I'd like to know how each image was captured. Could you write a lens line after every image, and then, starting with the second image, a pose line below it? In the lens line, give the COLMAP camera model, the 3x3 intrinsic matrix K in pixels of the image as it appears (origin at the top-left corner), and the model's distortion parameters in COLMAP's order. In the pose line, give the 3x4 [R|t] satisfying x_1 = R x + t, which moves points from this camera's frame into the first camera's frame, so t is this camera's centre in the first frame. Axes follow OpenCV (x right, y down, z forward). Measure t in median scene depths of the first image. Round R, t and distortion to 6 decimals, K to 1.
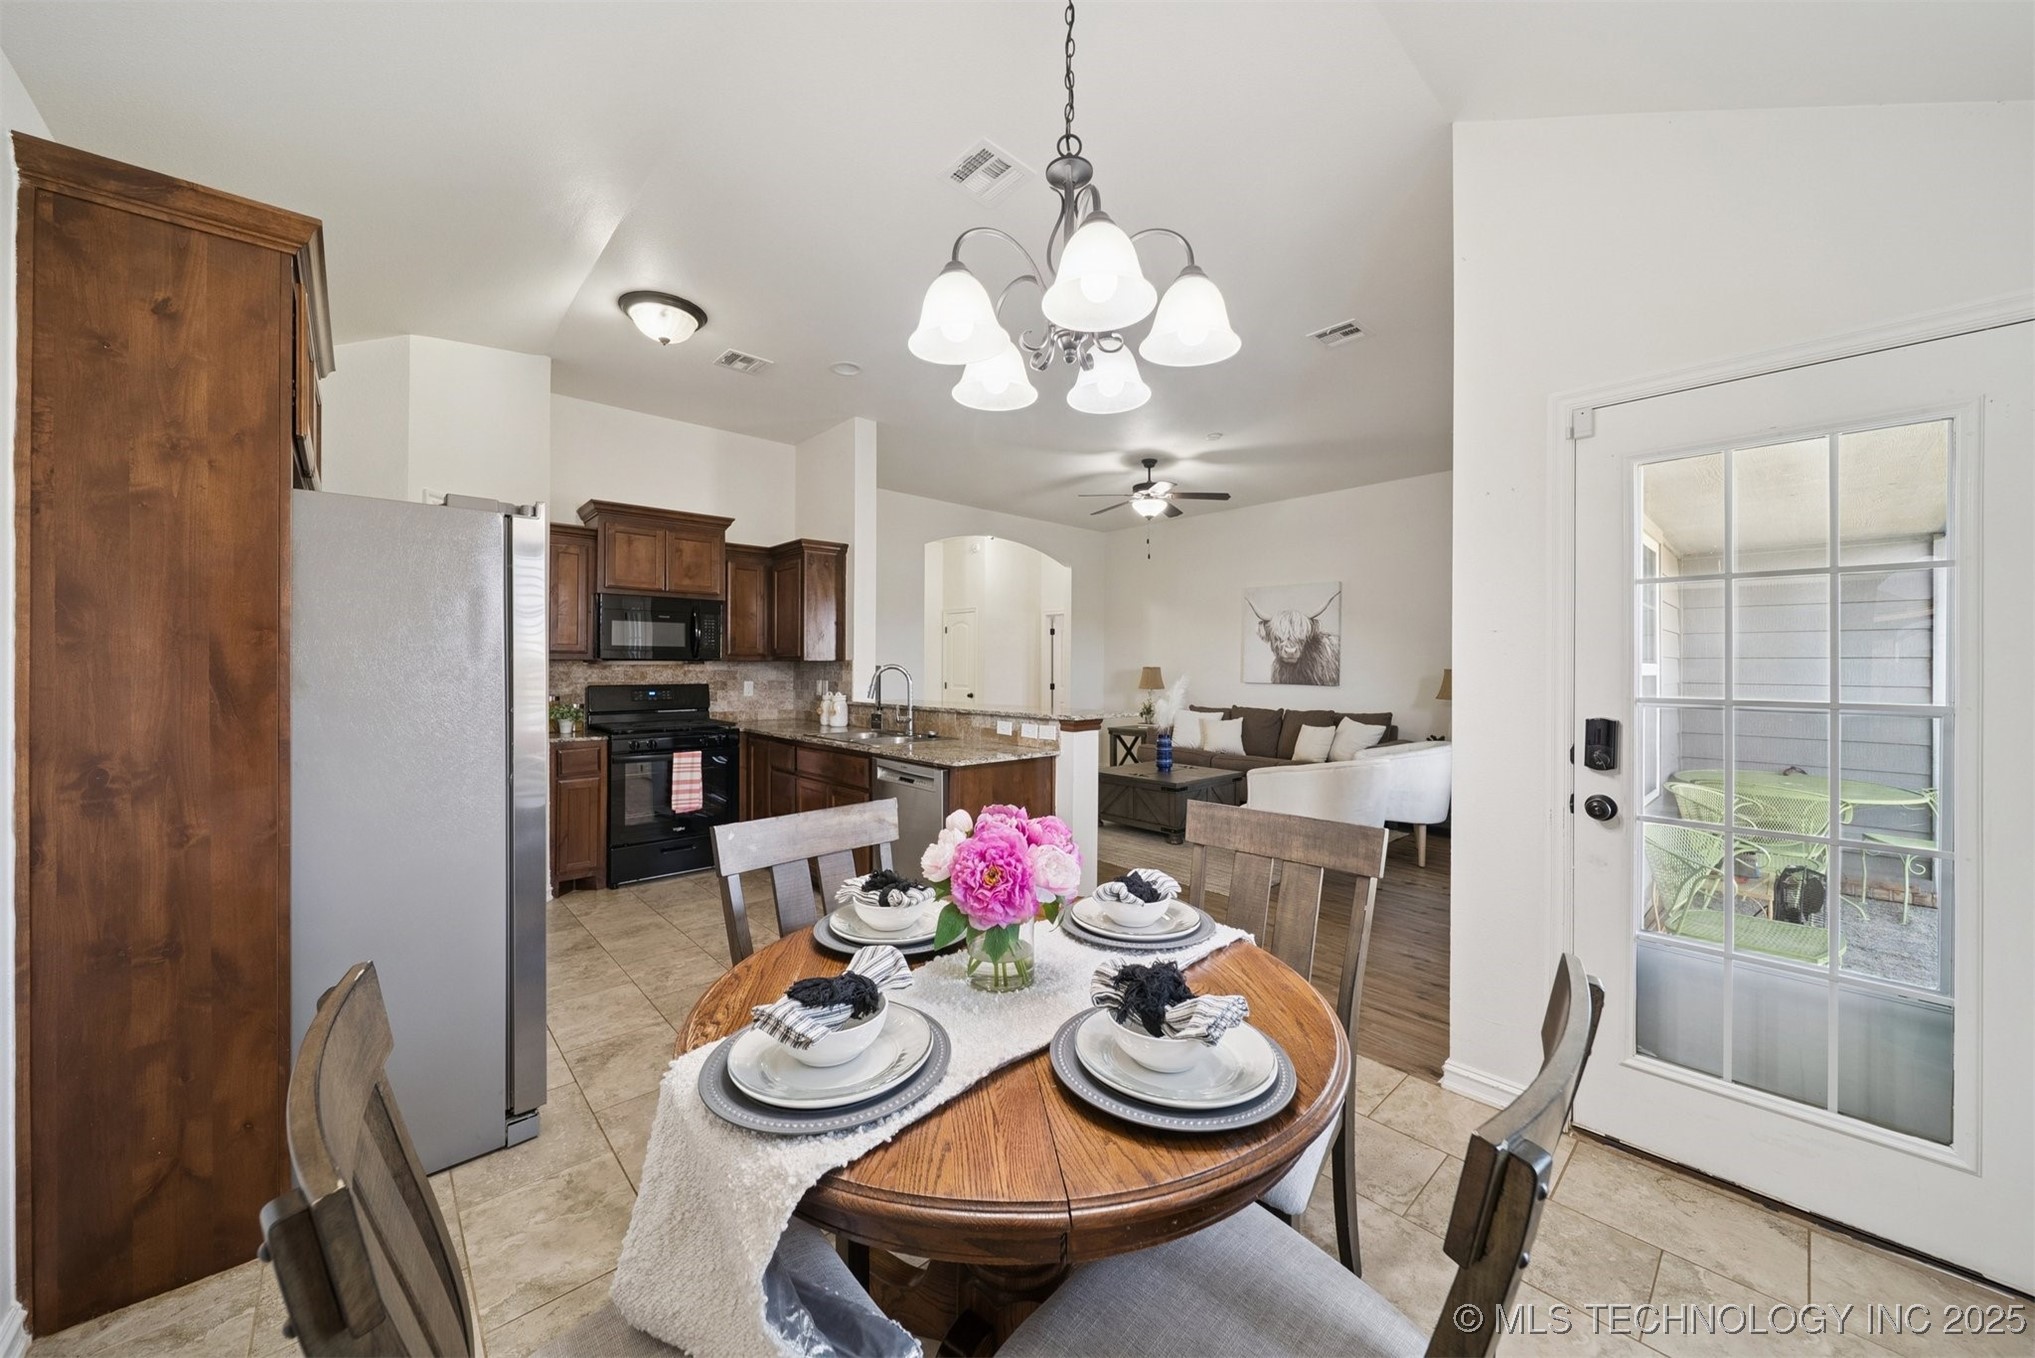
lens RADIAL K [[727.7, 0, 1020.9], [0, 727.7, 644.3], [0, 0, 1]] dist [-0.000916, 0.000012]
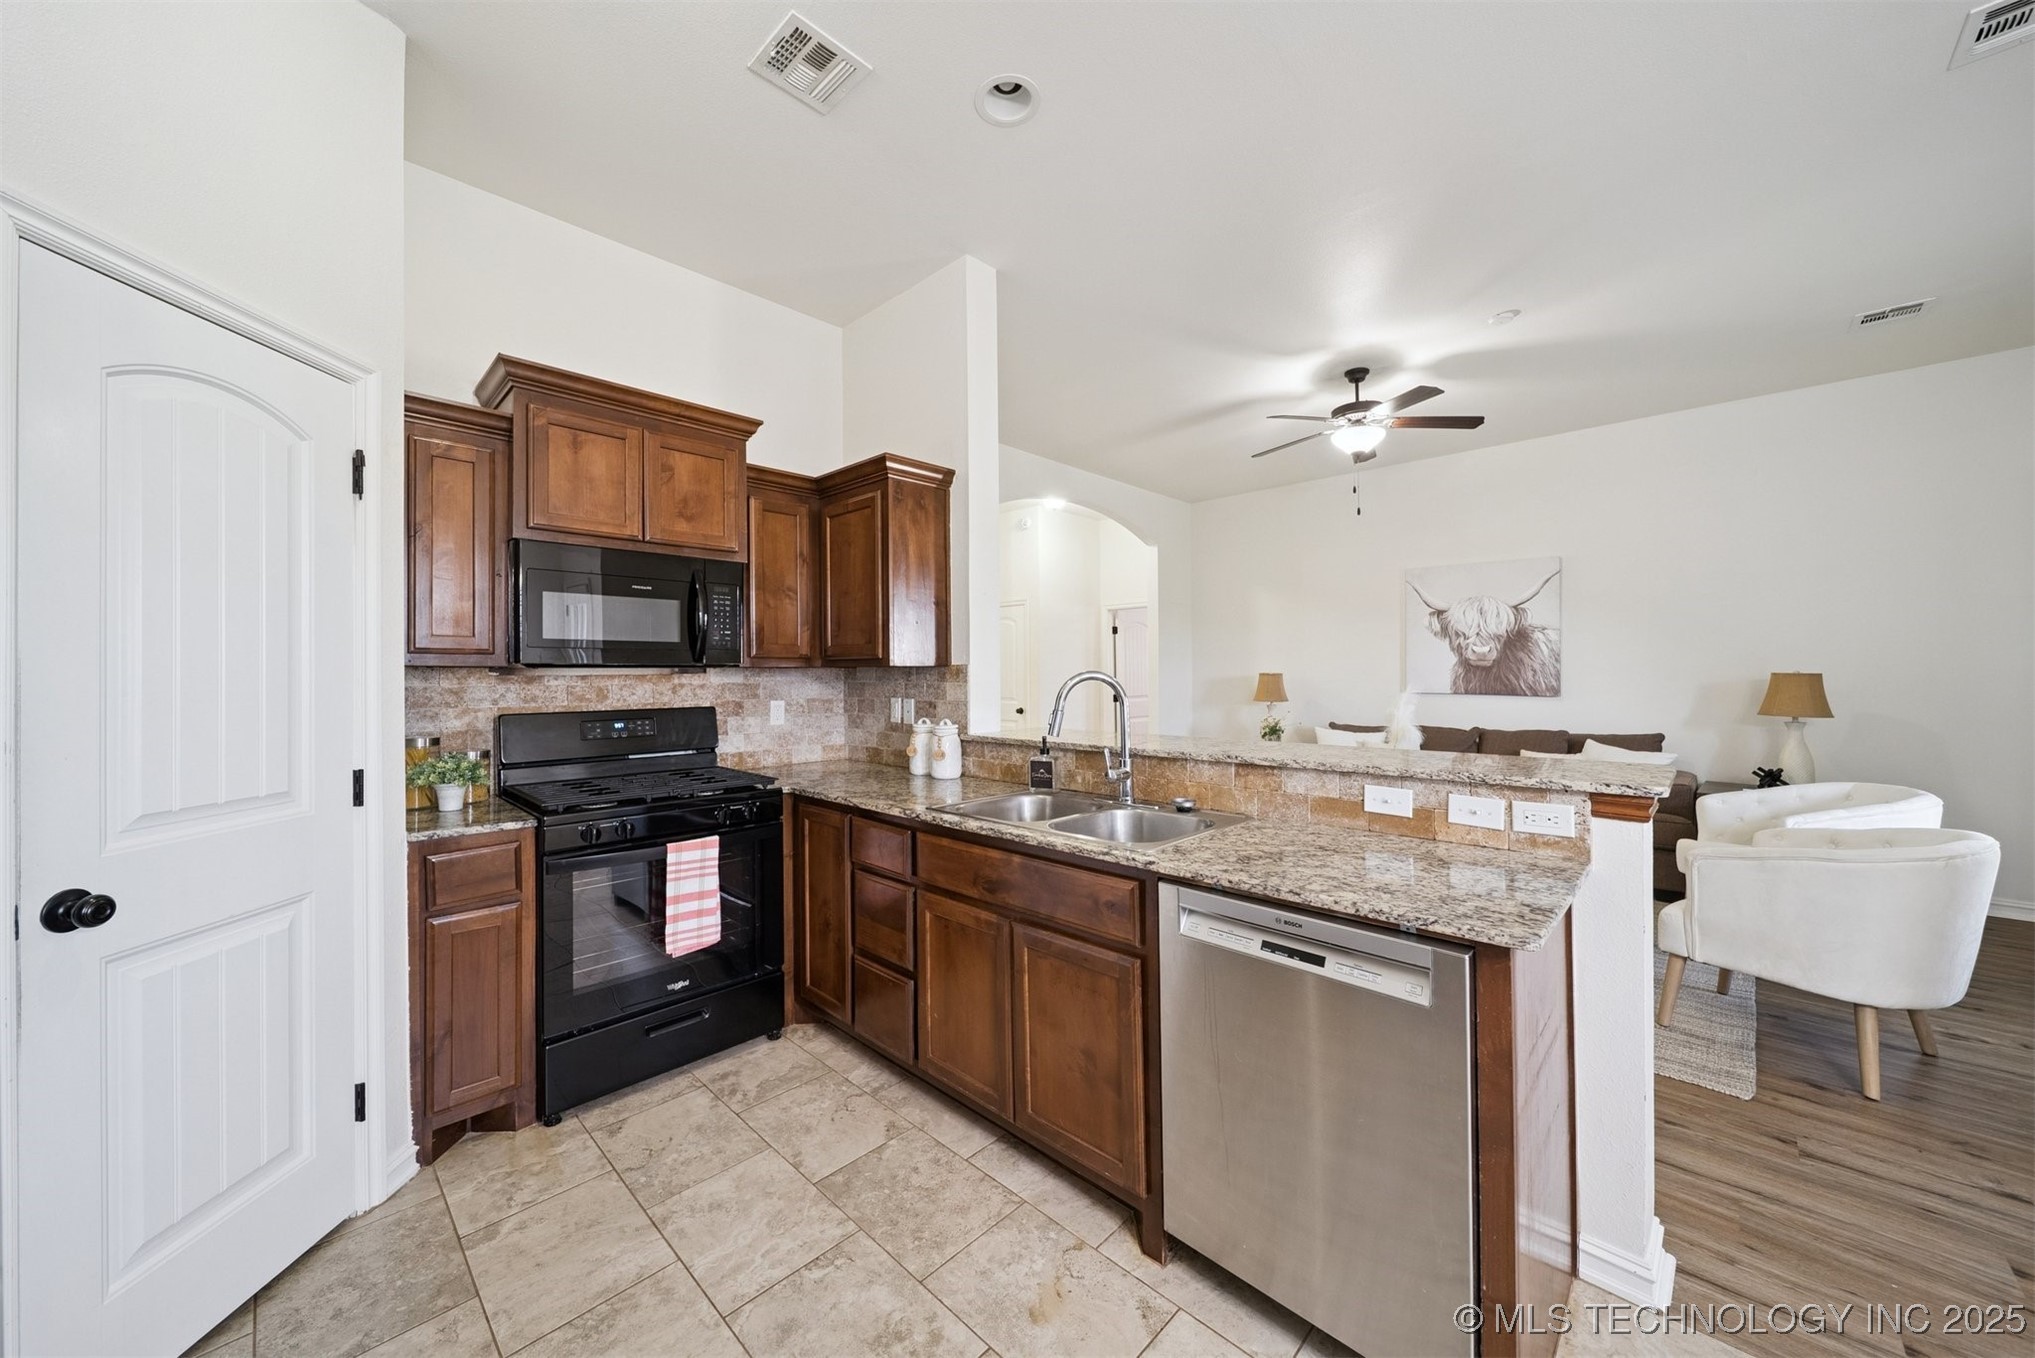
lens RADIAL K [[728.2, 0, 1016.5], [0, 728.2, 655.3], [0, 0, 1]] dist [0.000282, 0.000246]
pose [[0.998177, -0.005795, 0.060075, -0.226049], [0.005494, 0.999972, 0.005175, 0.011157], [-0.060104, -0.004835, 0.998180, 0.406319]]
